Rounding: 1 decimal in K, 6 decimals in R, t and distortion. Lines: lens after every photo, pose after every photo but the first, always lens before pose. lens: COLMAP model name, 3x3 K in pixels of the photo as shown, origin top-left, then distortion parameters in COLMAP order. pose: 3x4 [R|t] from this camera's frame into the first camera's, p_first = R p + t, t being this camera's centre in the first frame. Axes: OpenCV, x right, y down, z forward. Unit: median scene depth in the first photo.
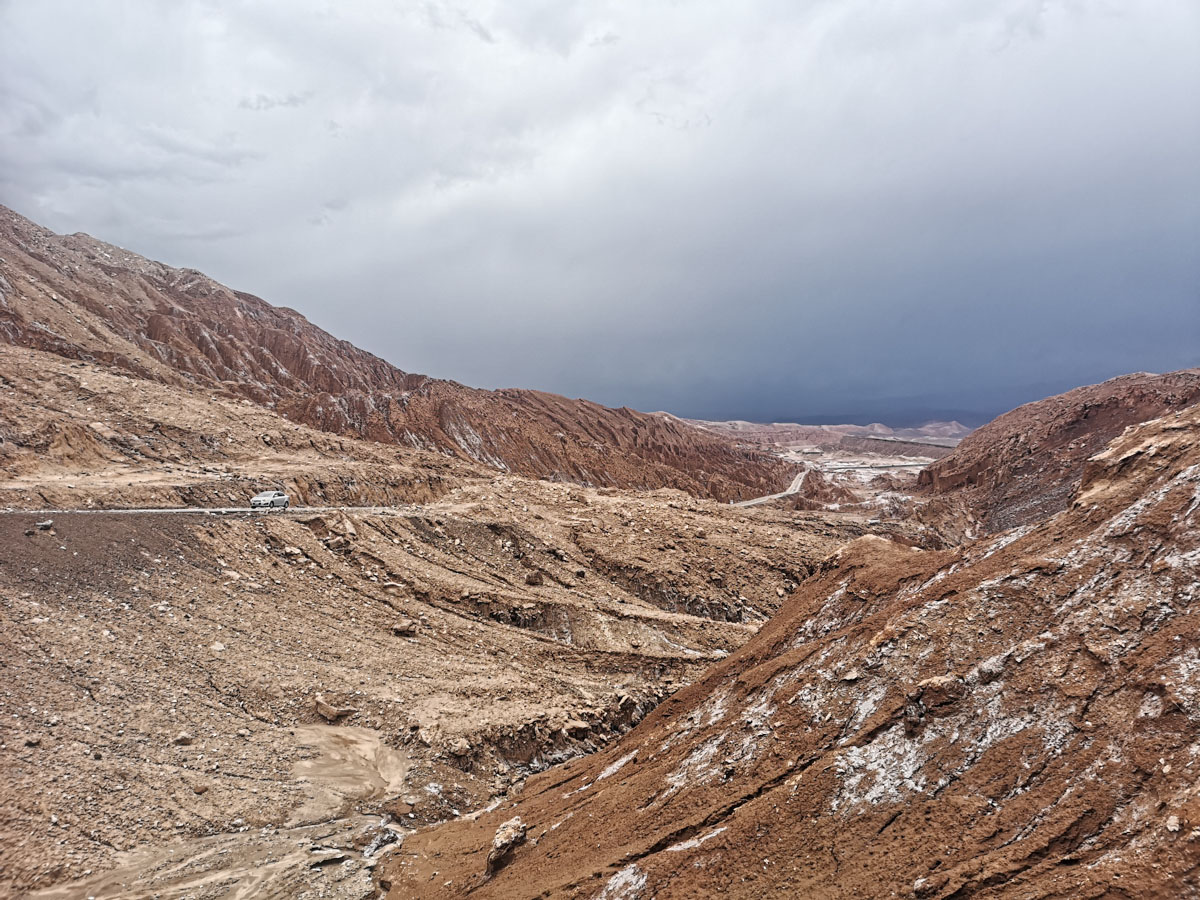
lens RADIAL K [[912.3, 0, 594.9], [0, 912.3, 448.3], [0, 0, 1]] dist [0.041612, -0.047075]
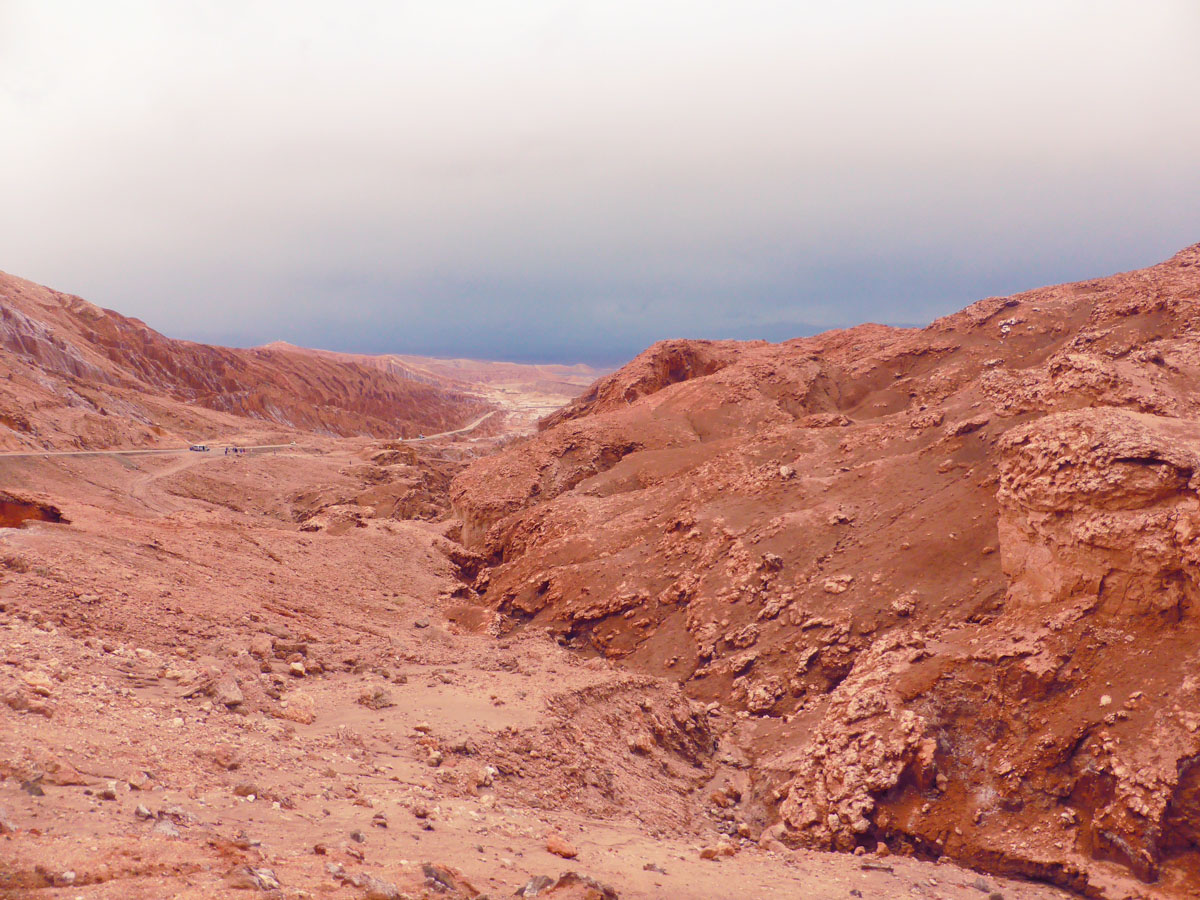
lens RADIAL K [[858.3, 0, 610.6], [0, 858.3, 425.1], [0, 0, 1]] dist [-0.059089, 0.044221]
pose [[0.948989, 0.002019, 0.315302, -0.004317], [-0.018292, 0.998648, 0.048660, -0.025534], [-0.314778, -0.051945, 0.947743, -0.330874]]
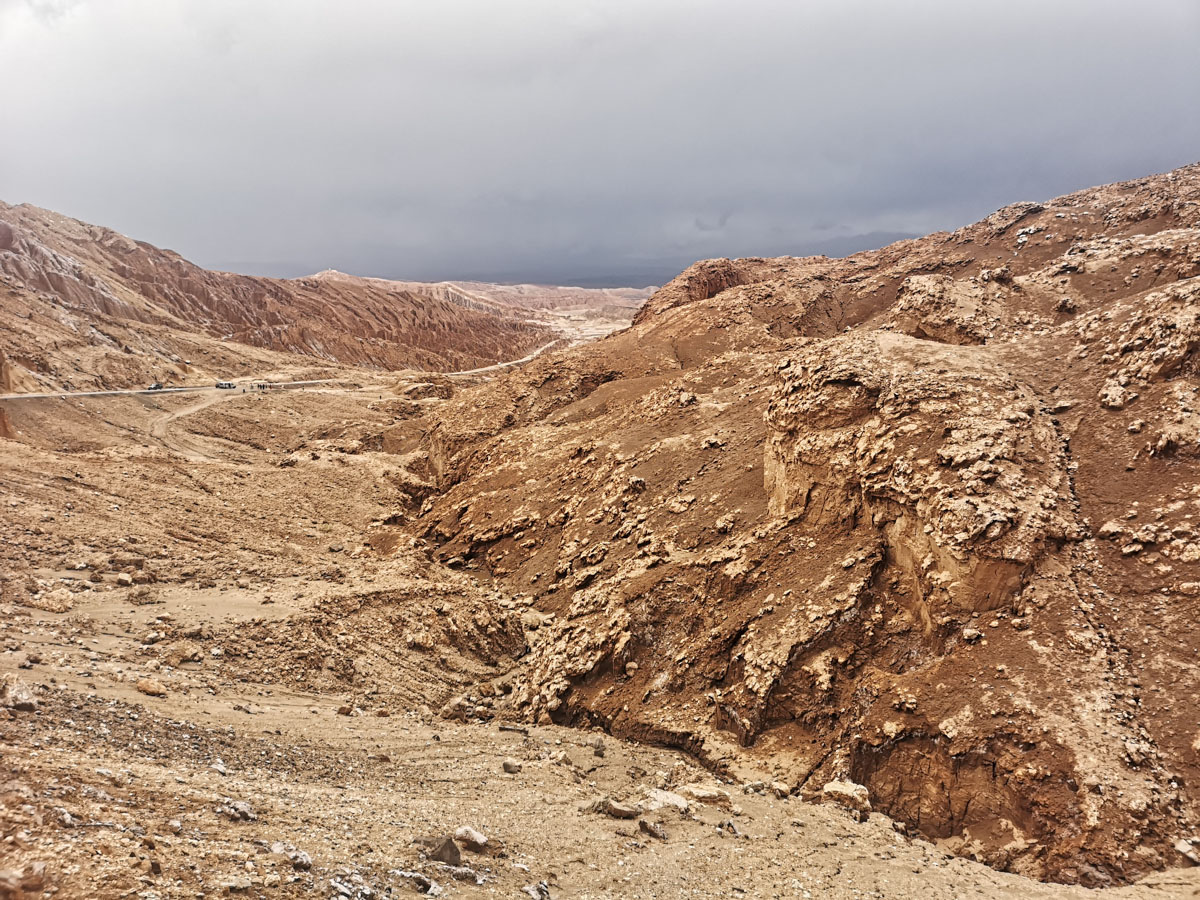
lens RADIAL K [[912.3, 0, 615.5], [0, 912.3, 427.7], [0, 0, 1]] dist [0.041612, -0.047075]
pose [[0.970260, -0.039513, 0.238820, 0.005662], [0.008106, 0.991338, 0.131085, -0.026051], [-0.241931, -0.125251, 0.962175, -0.339554]]
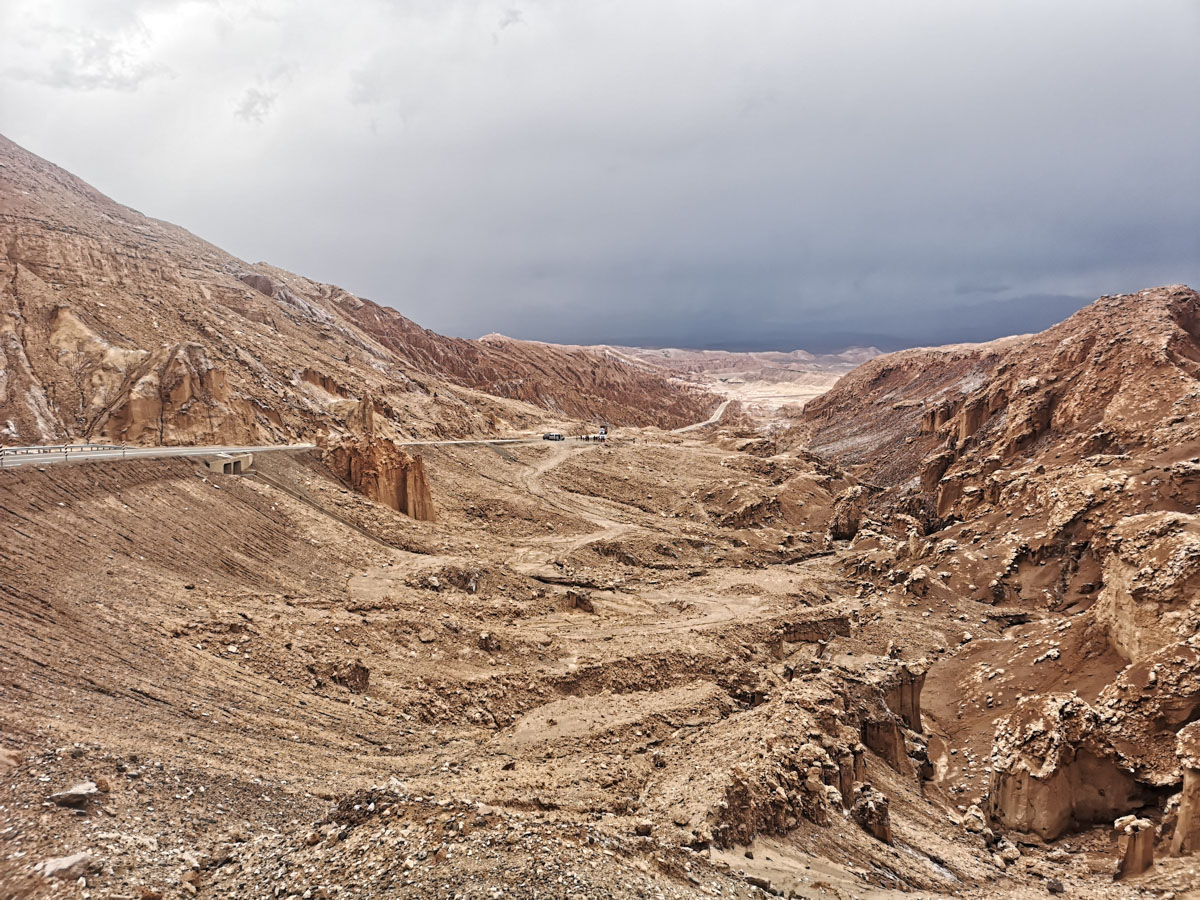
lens RADIAL K [[912.3, 0, 601.8], [0, 912.3, 443.4], [0, 0, 1]] dist [0.041612, -0.047075]
pose [[0.996655, -0.010728, 0.081022, -0.050405], [0.004418, 0.996969, 0.077670, -0.020286], [-0.081610, -0.077052, 0.993681, -0.283161]]
